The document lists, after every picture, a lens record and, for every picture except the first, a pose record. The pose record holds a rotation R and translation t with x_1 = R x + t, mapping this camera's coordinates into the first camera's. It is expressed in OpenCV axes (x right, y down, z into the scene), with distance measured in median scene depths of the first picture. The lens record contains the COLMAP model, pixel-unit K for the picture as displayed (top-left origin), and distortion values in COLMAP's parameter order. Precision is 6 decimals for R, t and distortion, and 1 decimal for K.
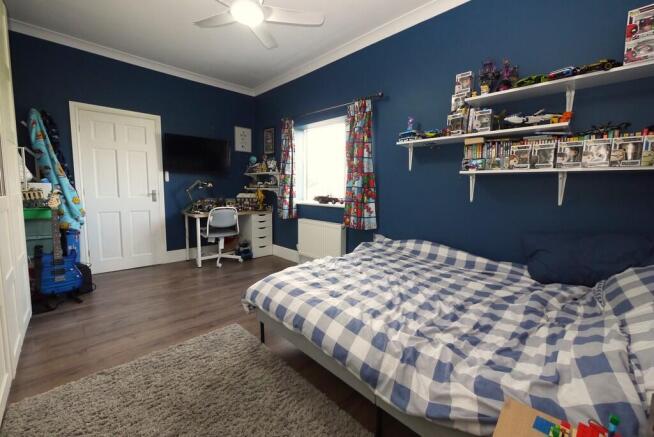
lens RADIAL K [[275.6, 0, 326.8], [0, 275.6, 214.0], [0, 0, 1]] dist [0.000732, 0.000038]
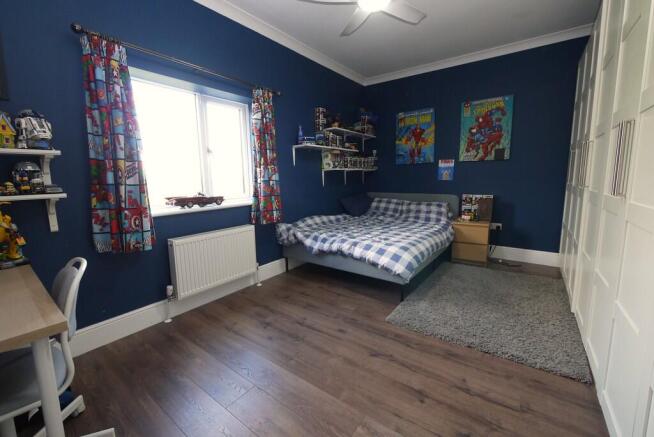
lens RADIAL K [[275.6, 0, 326.1], [0, 275.6, 216.4], [0, 0, 1]] dist [0.000732, 0.000038]
pose [[-0.176802, -0.154724, 0.972009, -1.022153], [0.110999, 0.978132, 0.175889, -0.140930], [-0.977967, 0.138990, -0.155761, 1.120801]]
